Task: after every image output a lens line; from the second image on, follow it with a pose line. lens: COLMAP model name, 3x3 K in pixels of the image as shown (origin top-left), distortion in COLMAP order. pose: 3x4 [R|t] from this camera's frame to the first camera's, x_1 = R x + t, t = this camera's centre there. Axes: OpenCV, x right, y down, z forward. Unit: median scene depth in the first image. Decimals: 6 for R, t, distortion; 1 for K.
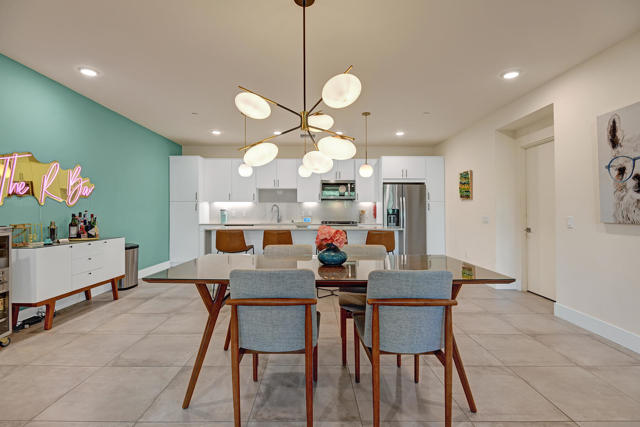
lens RADIAL K [[299.9, 0, 320.0], [0, 299.9, 213.5], [0, 0, 1]] dist [-0.027824, -0.000280]
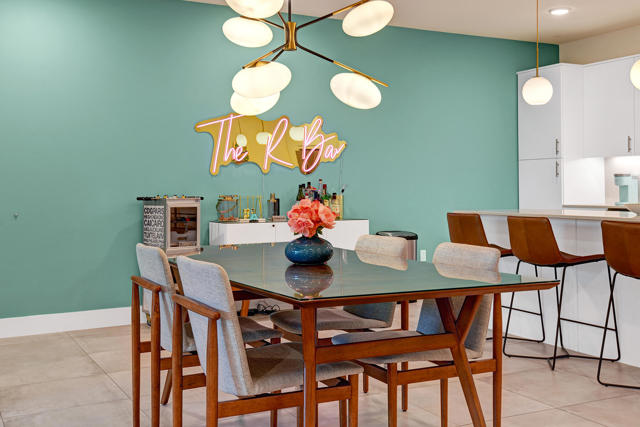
lens RADIAL K [[746.7, 0, 320.0], [0, 746.7, 213.5], [0, 0, 1]] dist [-0.009540, -0.008497]
pose [[0.427958, 0.030214, -0.903293, 0.584925], [0.003543, 0.999377, 0.035107, 0.006475], [0.903792, -0.018225, 0.427585, 0.140399]]
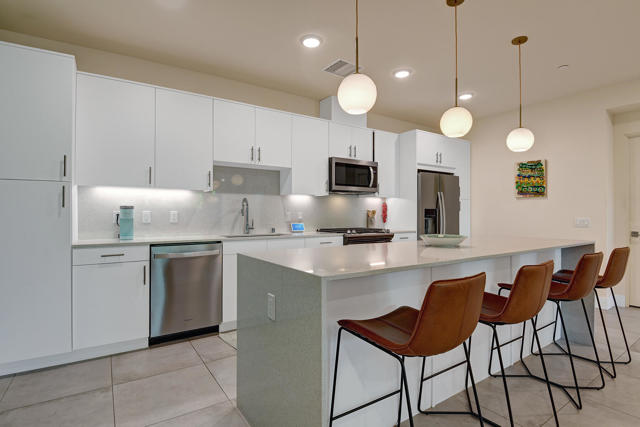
lens RADIAL K [[320.6, 0, 320.0], [0, 320.6, 213.5], [0, 0, 1]] dist [-0.032293, -0.001498]
pose [[0.844972, 0.002875, 0.534803, -0.396492], [0.001403, 0.999970, -0.007592, 0.000732], [-0.534809, 0.007166, 0.844943, 0.580222]]
